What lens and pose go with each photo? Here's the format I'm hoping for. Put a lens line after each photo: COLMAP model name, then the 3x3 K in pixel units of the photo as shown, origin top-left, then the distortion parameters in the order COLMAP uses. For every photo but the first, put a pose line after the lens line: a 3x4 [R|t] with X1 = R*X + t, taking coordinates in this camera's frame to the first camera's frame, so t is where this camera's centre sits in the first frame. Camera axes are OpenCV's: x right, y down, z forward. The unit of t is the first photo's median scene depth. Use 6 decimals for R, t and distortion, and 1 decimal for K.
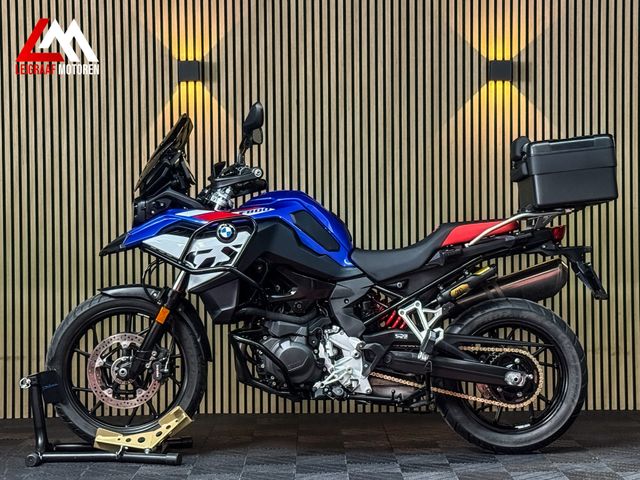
lens RADIAL K [[1394.8, 0, 320.0], [0, 1394.8, 240.0], [0, 0, 1]] dist [0.127680, 0.229174]
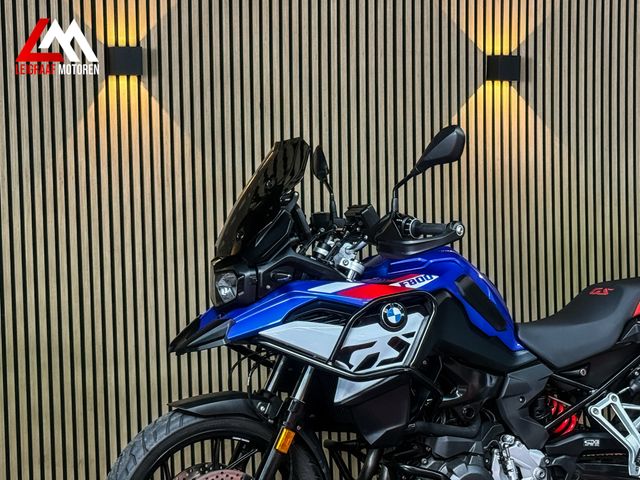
lens RADIAL K [[1394.8, 0, 320.0], [0, 1394.8, 240.0], [0, 0, 1]] dist [0.127680, 0.229174]
pose [[0.925606, -0.029198, 0.377360, -0.275222], [0.019344, 0.999366, 0.029877, -0.048925], [-0.377994, -0.020355, 0.925584, 0.297942]]
